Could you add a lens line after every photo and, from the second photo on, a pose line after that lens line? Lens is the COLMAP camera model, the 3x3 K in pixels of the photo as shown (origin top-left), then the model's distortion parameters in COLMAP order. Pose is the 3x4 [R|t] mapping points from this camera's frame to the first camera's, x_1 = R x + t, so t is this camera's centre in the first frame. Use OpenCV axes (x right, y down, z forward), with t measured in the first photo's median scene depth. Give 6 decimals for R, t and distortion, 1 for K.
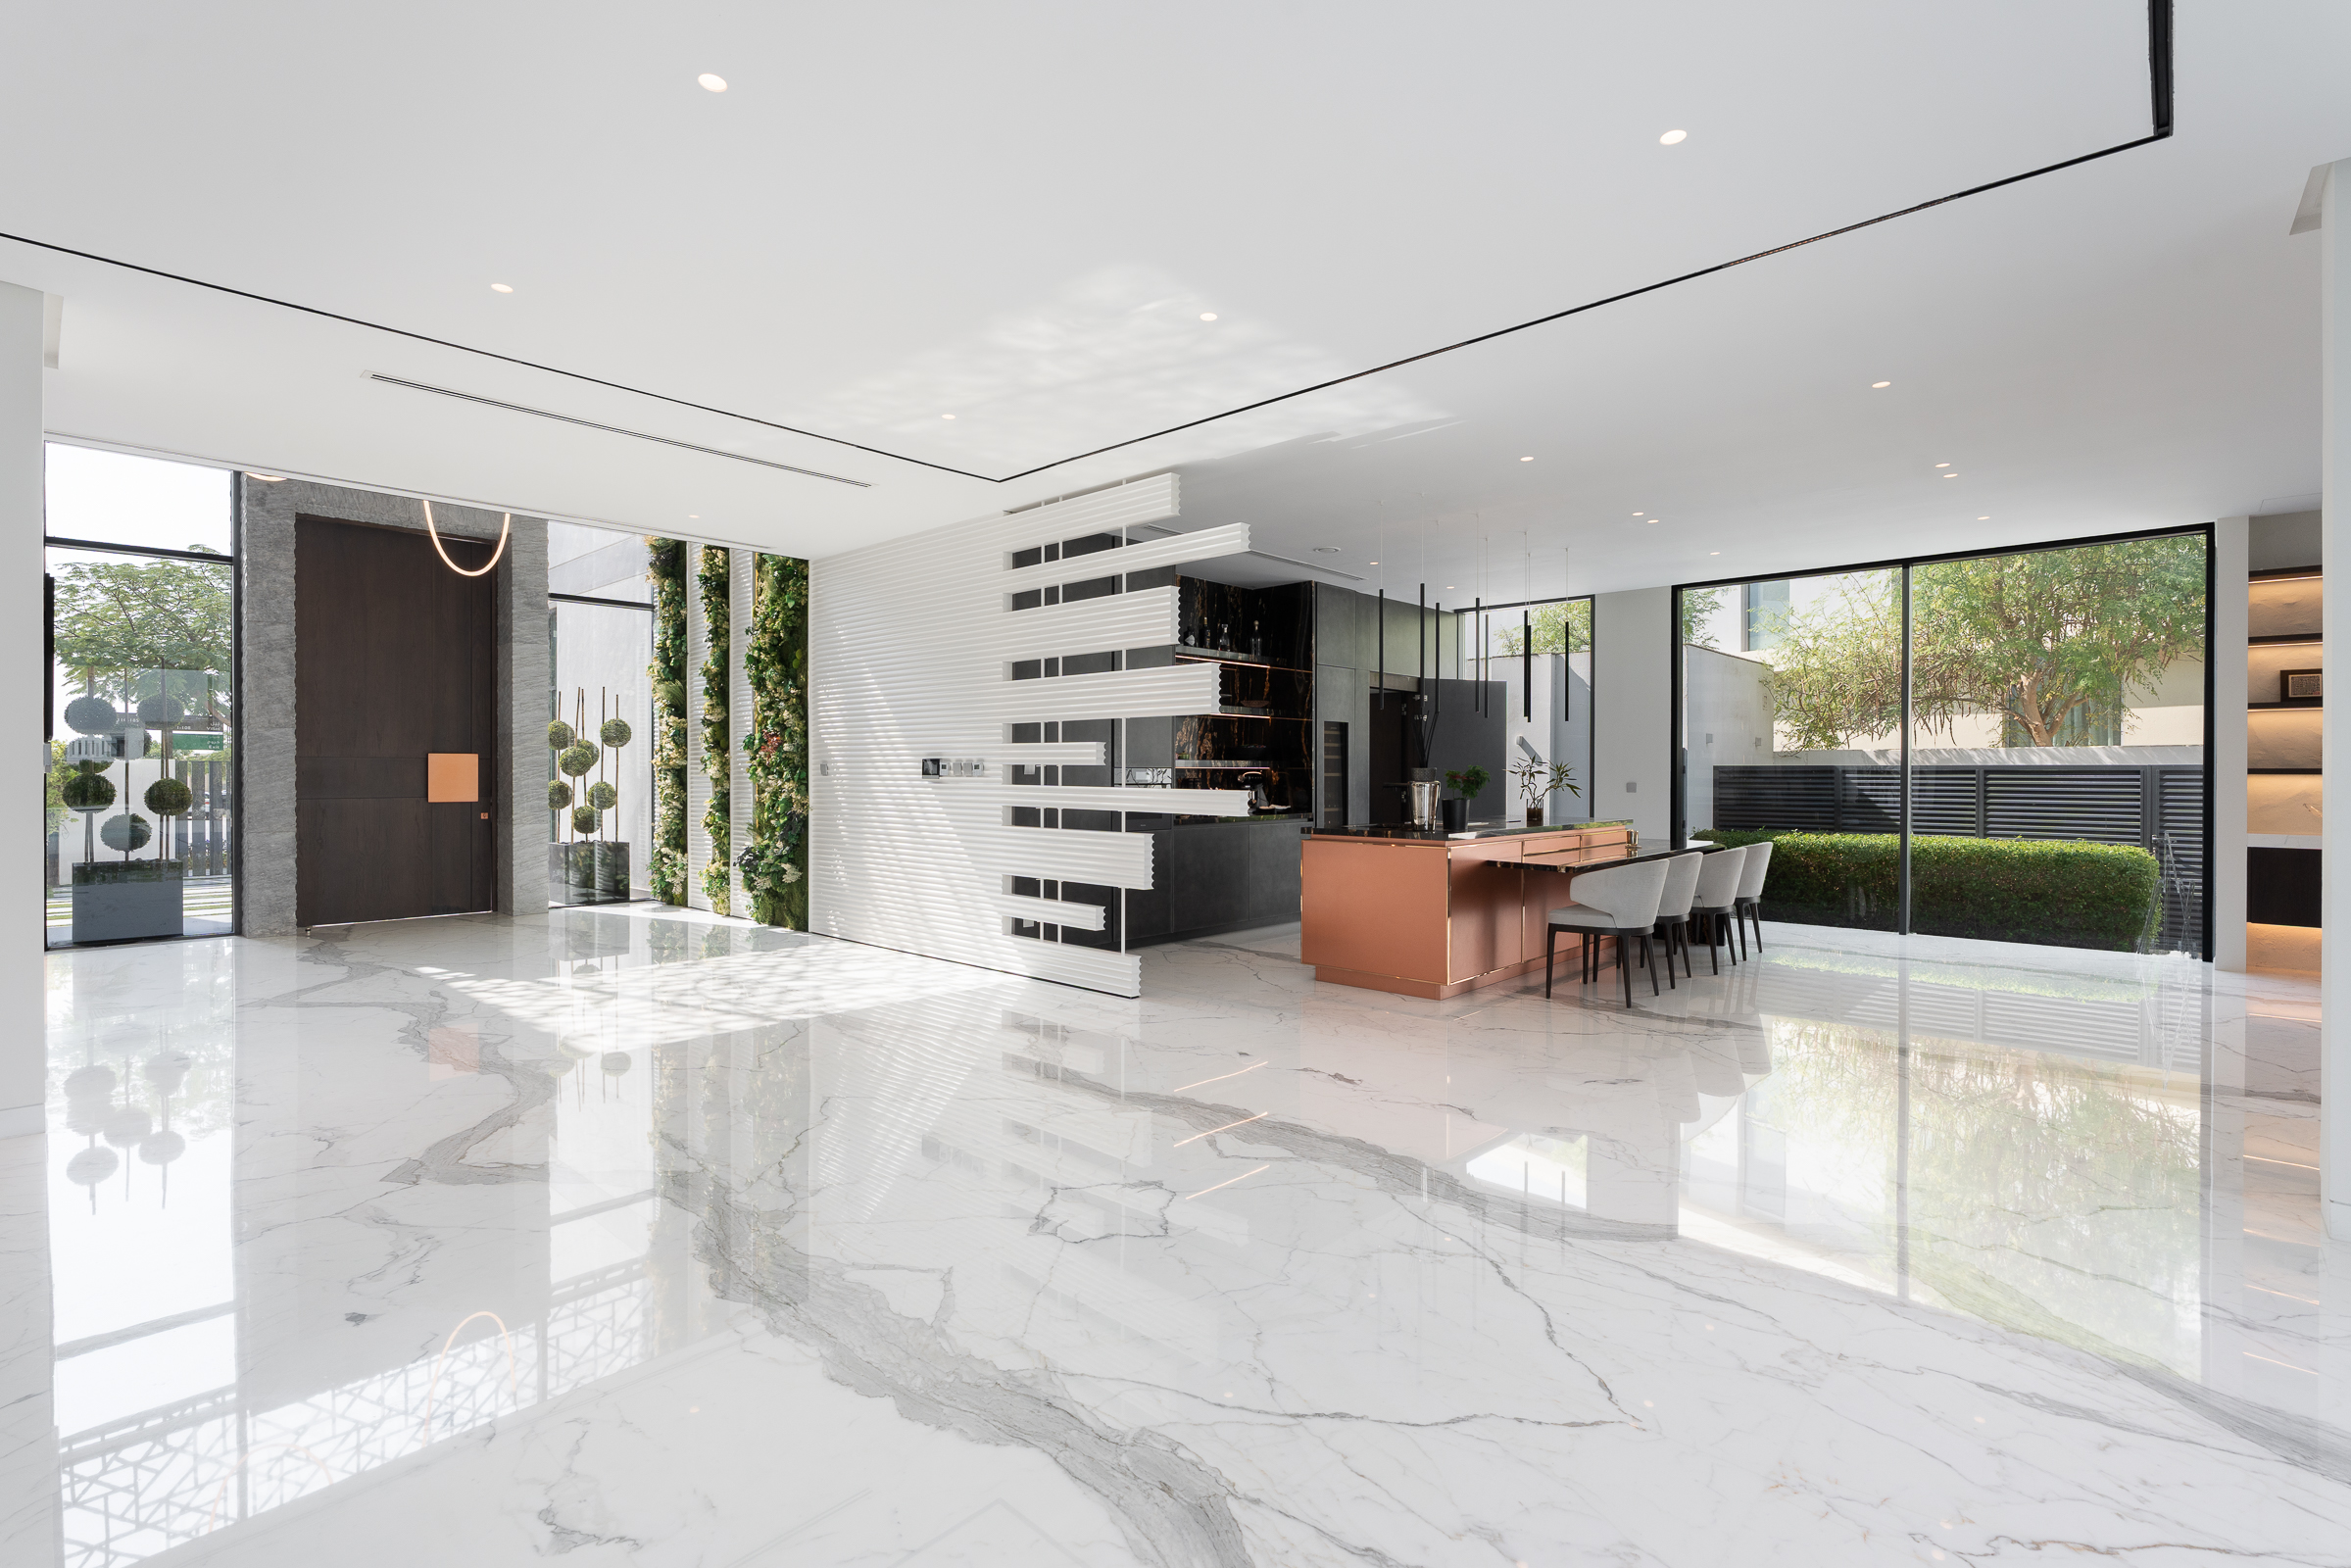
lens RADIAL K [[1078.1, 0, 1220.1], [0, 1078.1, 782.3], [0, 0, 1]] dist [0.000450, -0.001742]
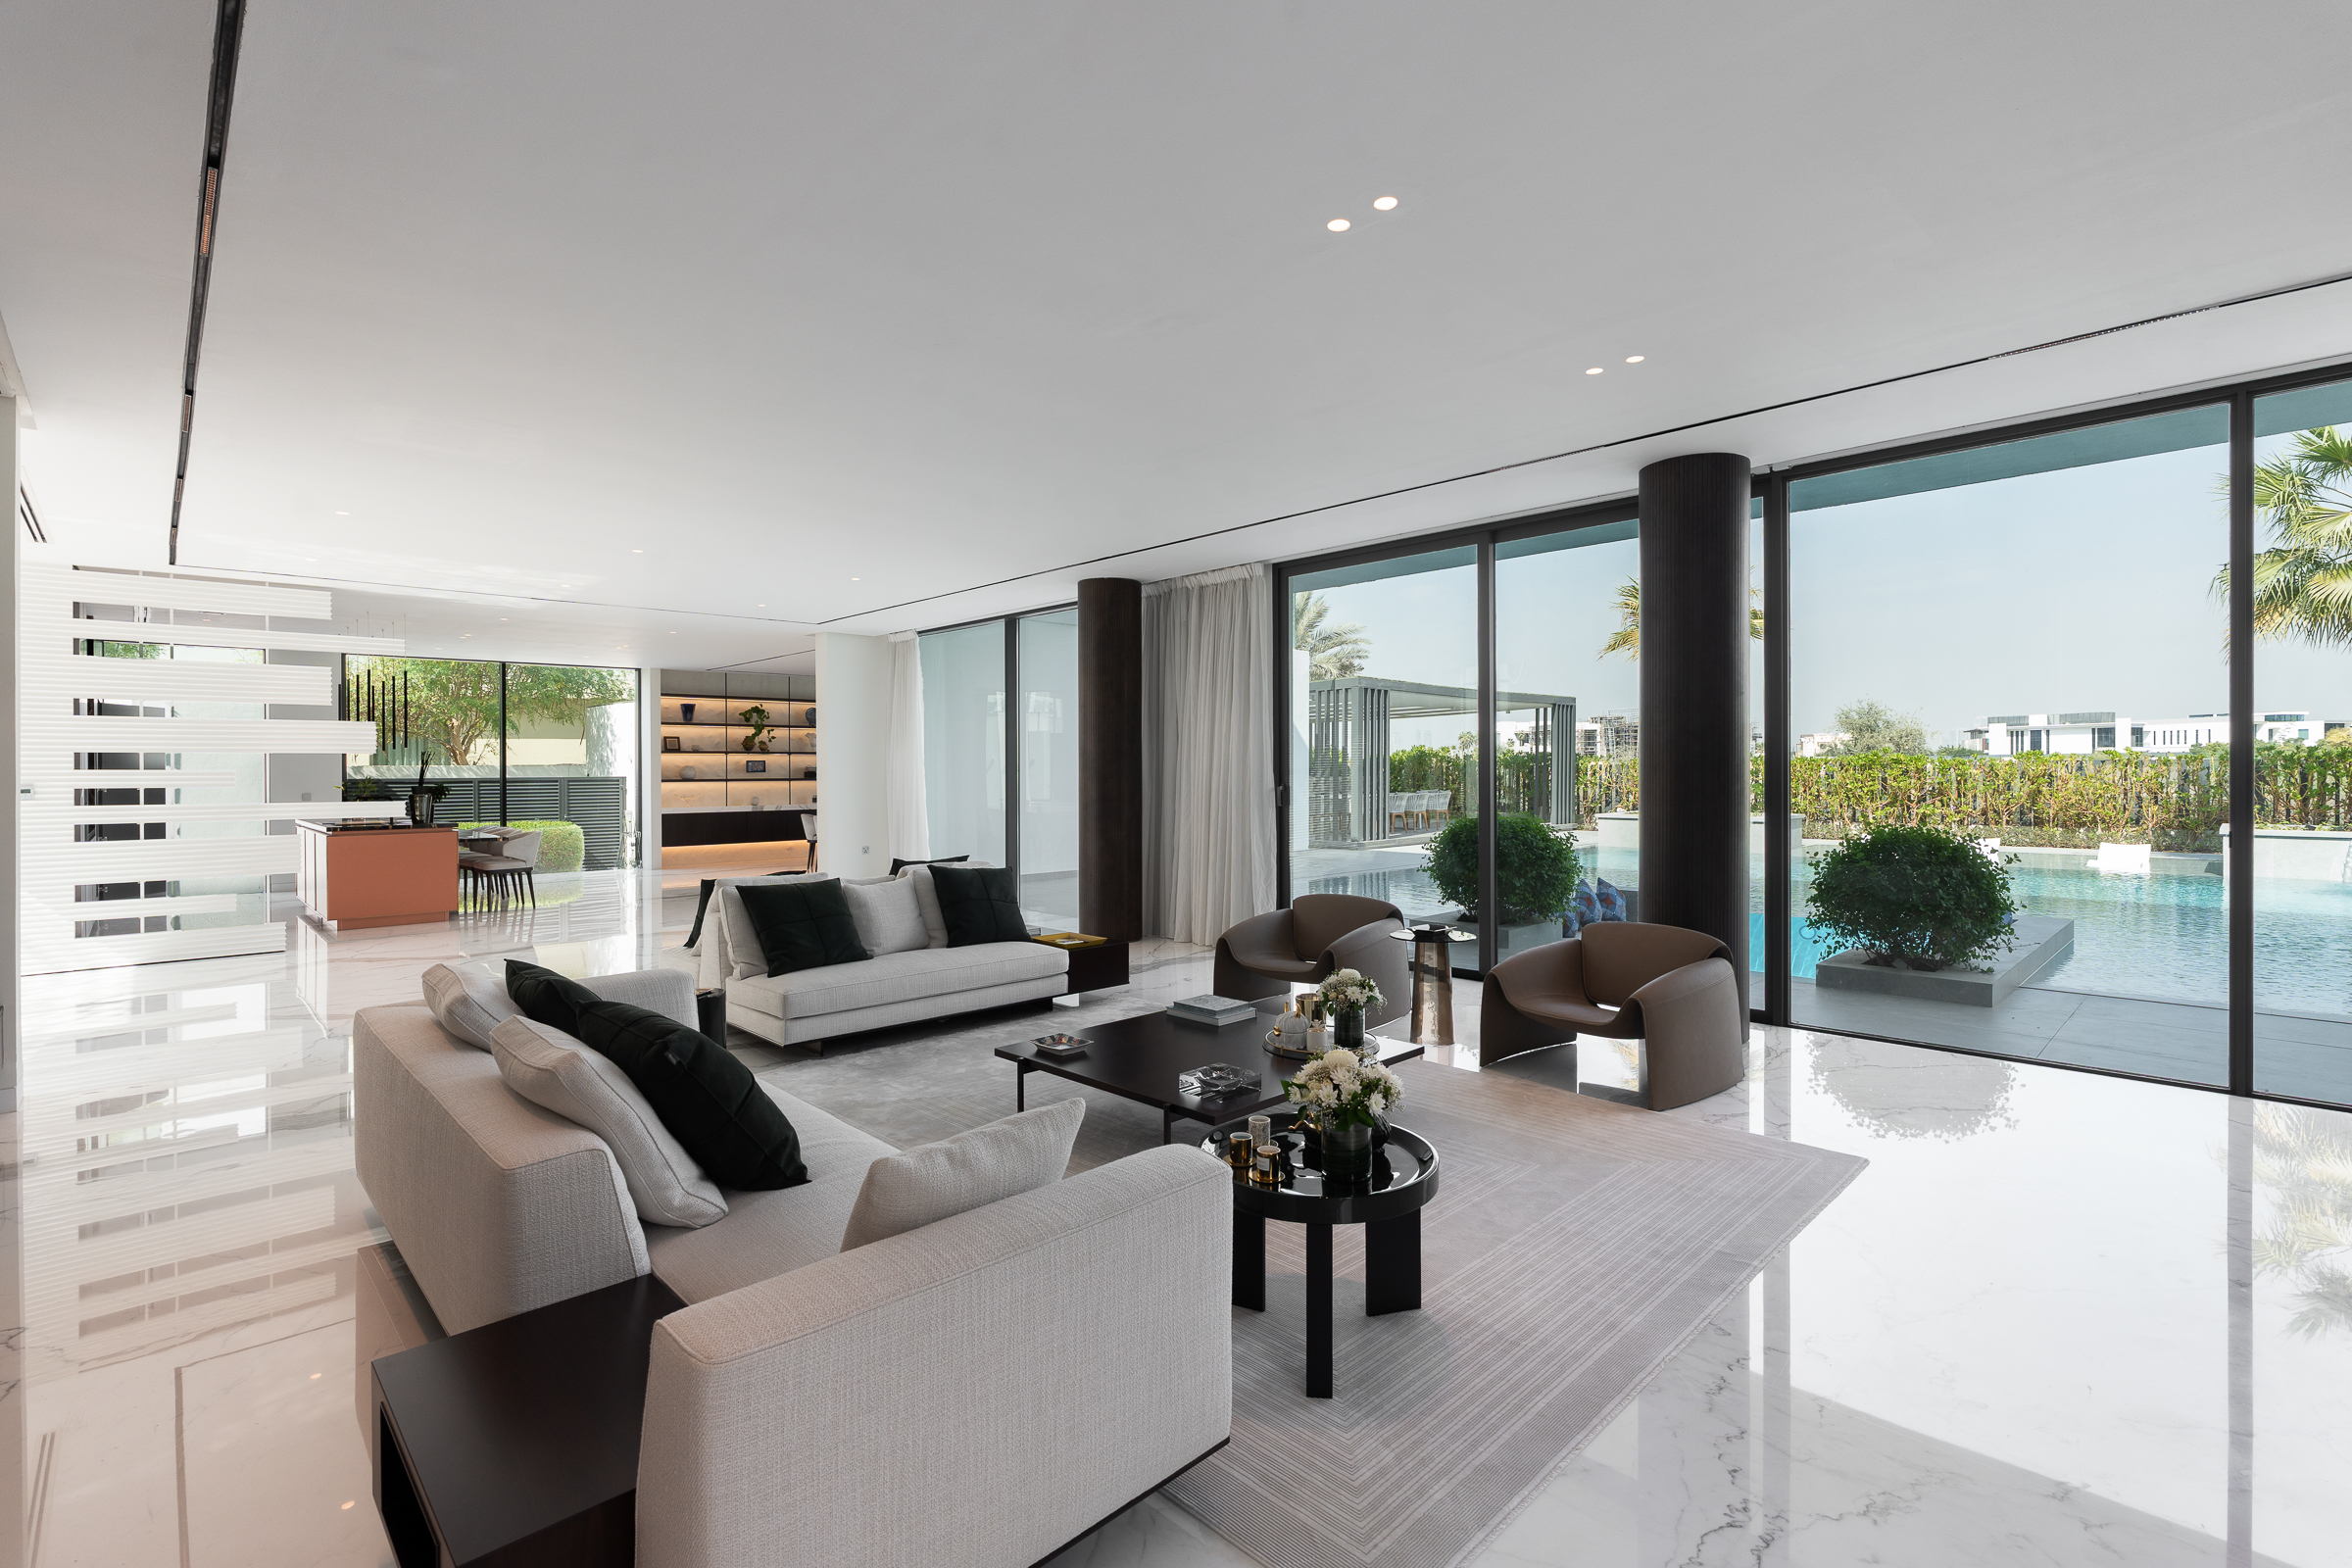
lens RADIAL K [[1078.6, 0, 1168.2], [0, 1078.6, 784.7], [0, 0, 1]] dist [0.000450, -0.001742]
pose [[0.091542, -0.016926, 0.995657, -1.766000], [0.013771, 0.999781, 0.015730, -0.031636], [-0.995706, 0.012271, 0.091755, -0.367966]]
